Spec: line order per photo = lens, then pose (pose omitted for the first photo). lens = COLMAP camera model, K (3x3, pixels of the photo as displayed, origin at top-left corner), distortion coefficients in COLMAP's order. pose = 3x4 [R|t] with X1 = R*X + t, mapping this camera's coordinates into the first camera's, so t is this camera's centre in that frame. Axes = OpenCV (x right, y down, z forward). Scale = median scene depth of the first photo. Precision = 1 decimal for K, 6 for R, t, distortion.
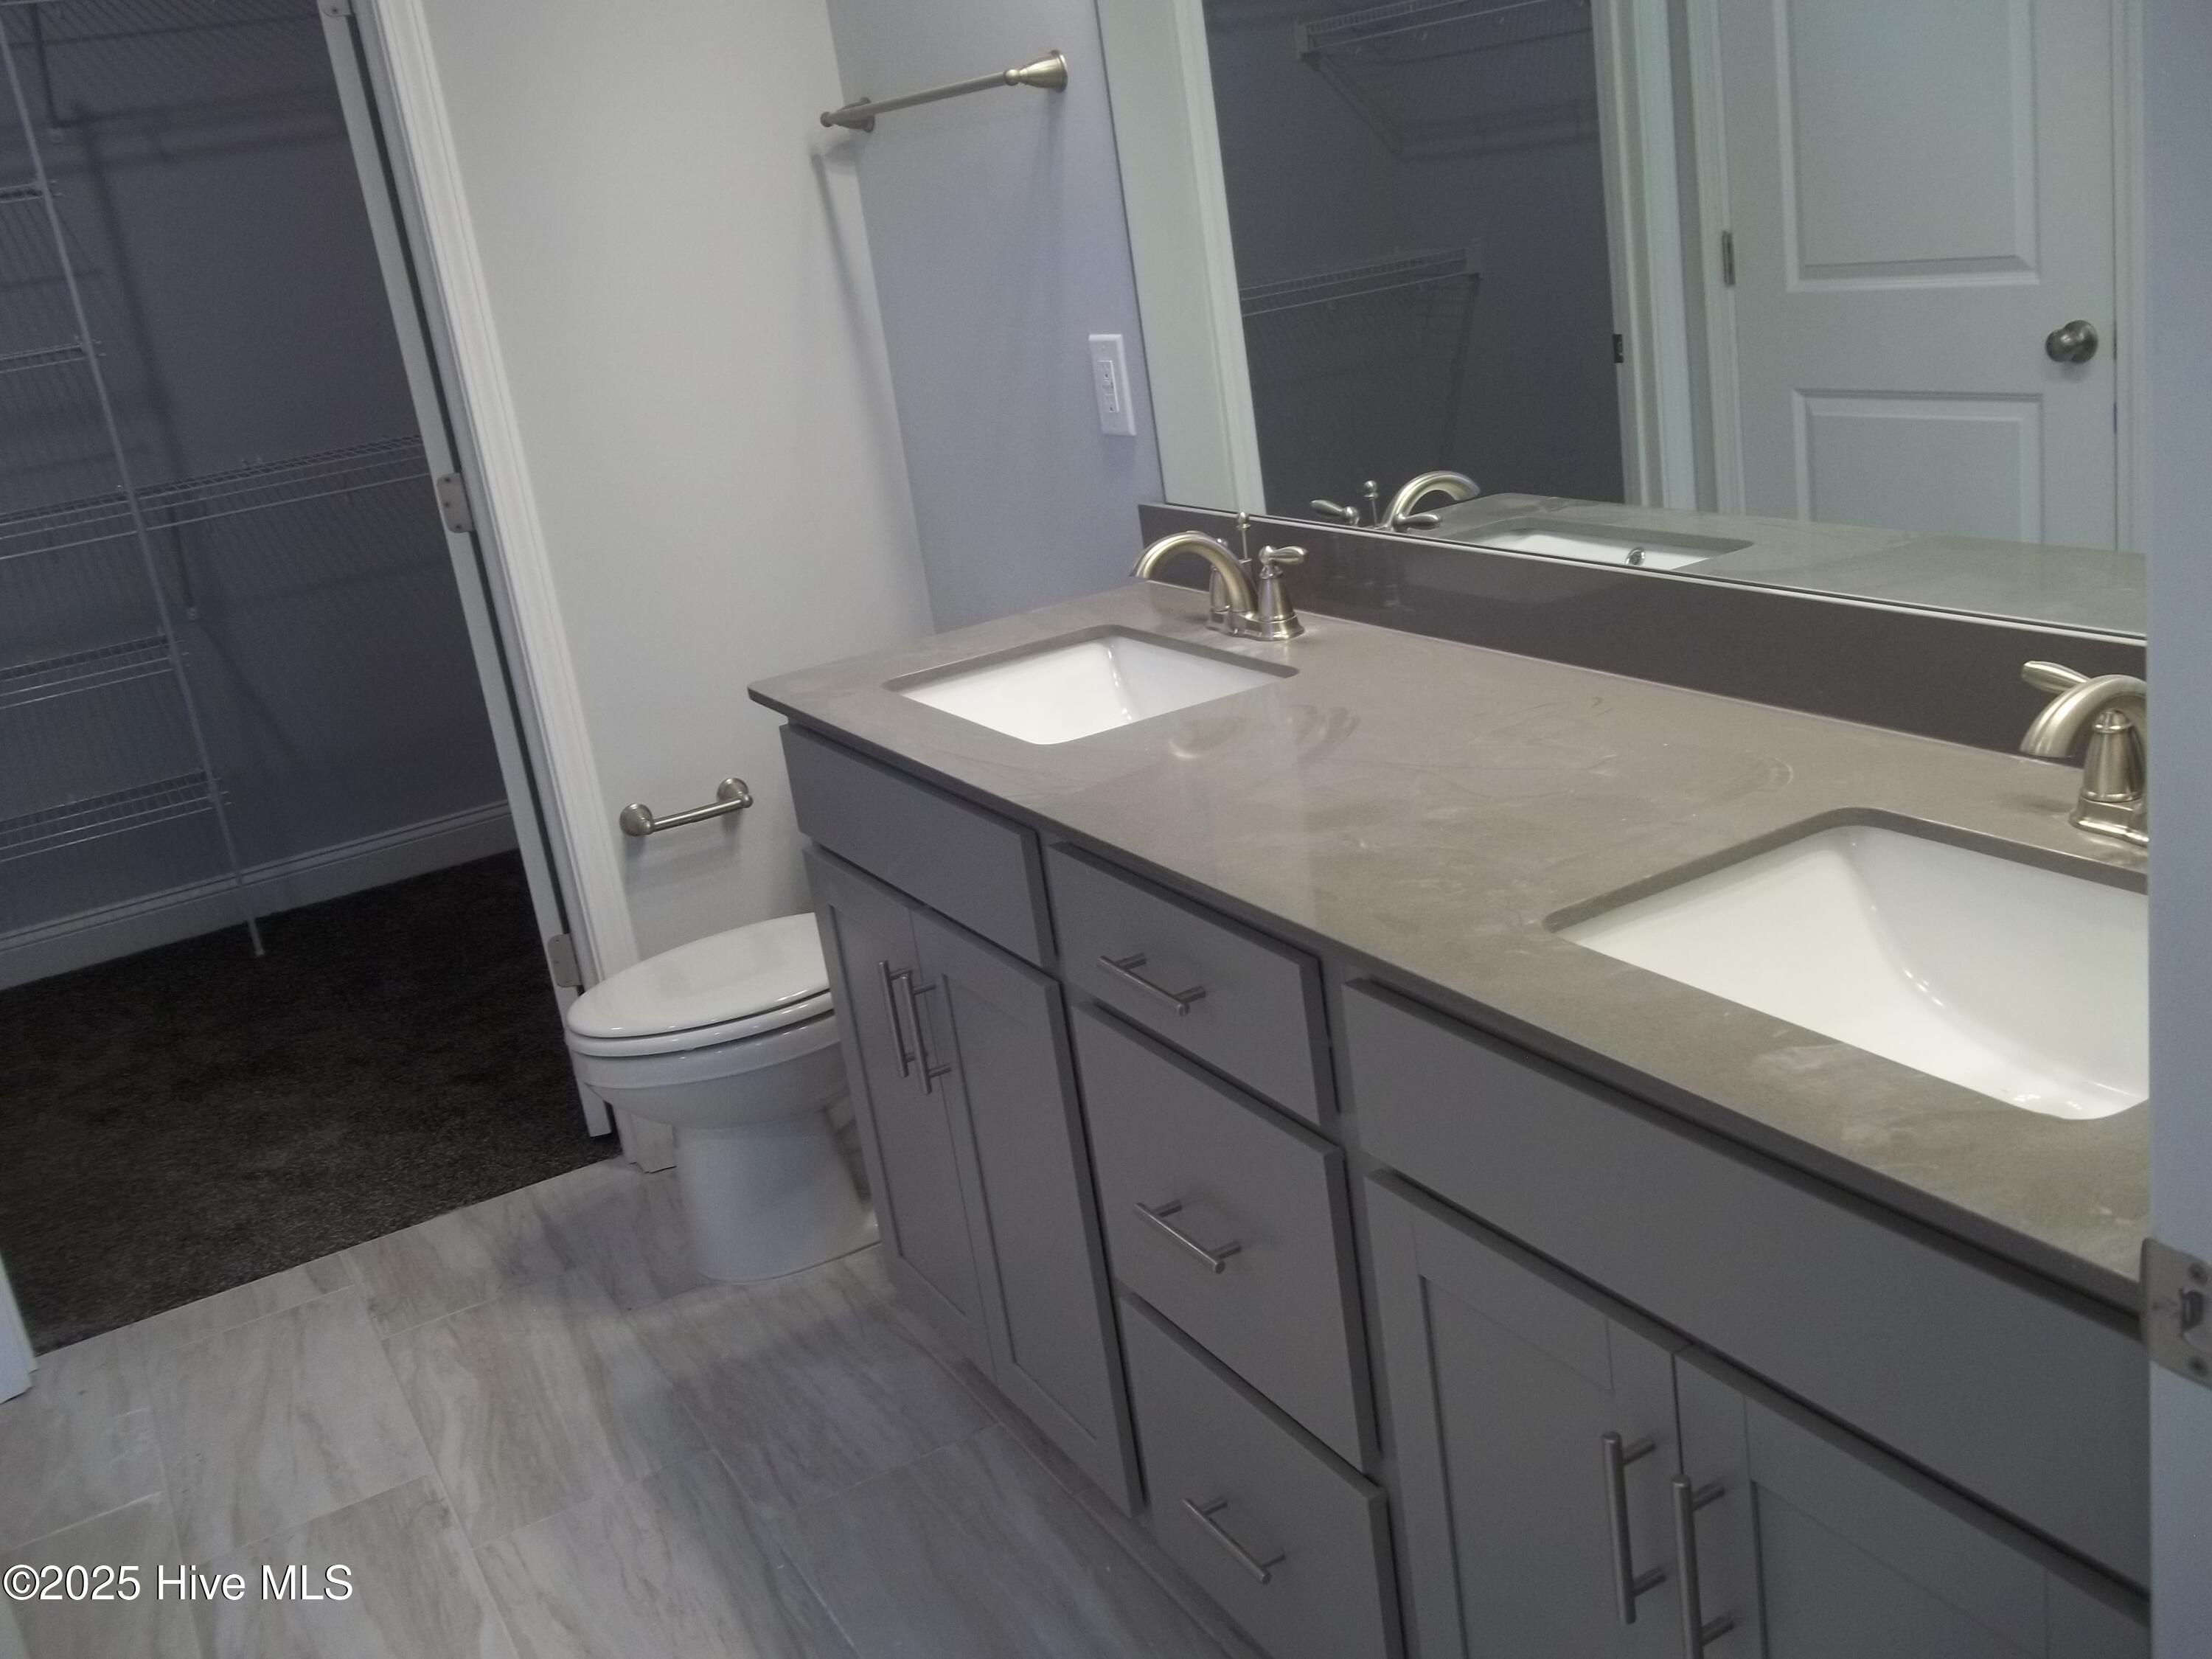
lens RADIAL K [[2119.7, 0, 1121.1], [0, 2119.7, 810.5], [0, 0, 1]] dist [-0.019245, 0.000000]
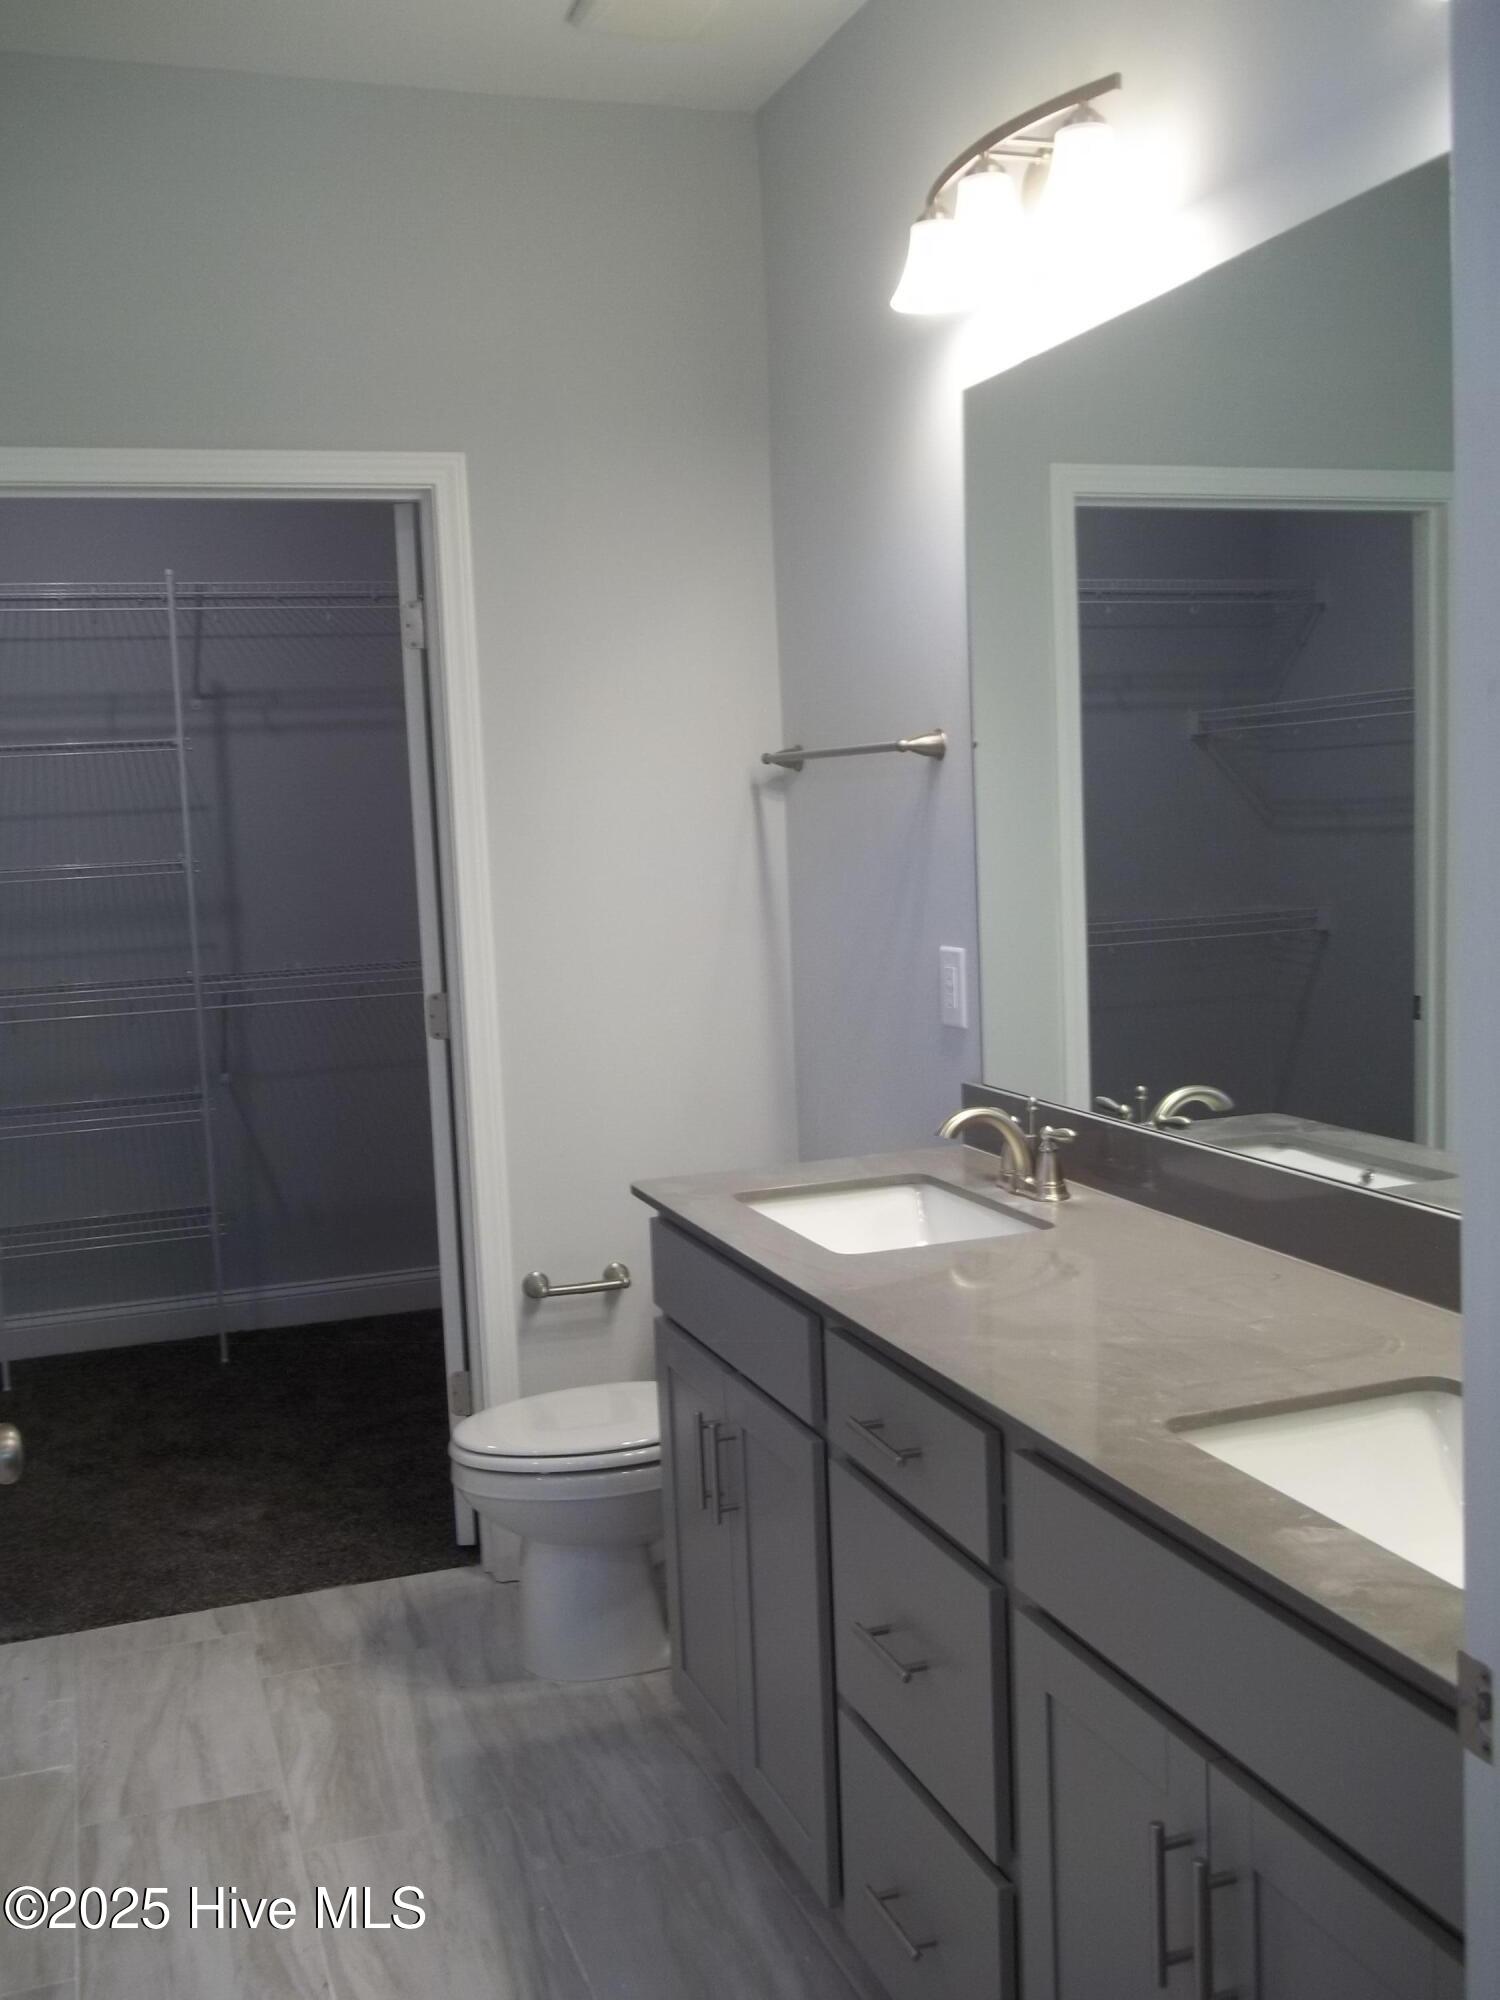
lens RADIAL K [[1916.5, 0, 737.6], [0, 1916.5, 1003.4], [0, 0, 1]] dist [-0.019245, 0.000000]
pose [[0.980678, 0.119058, -0.155226, 0.049522], [-0.145196, 0.974743, -0.169686, 0.020931], [0.131103, 0.188946, 0.973196, -0.125404]]
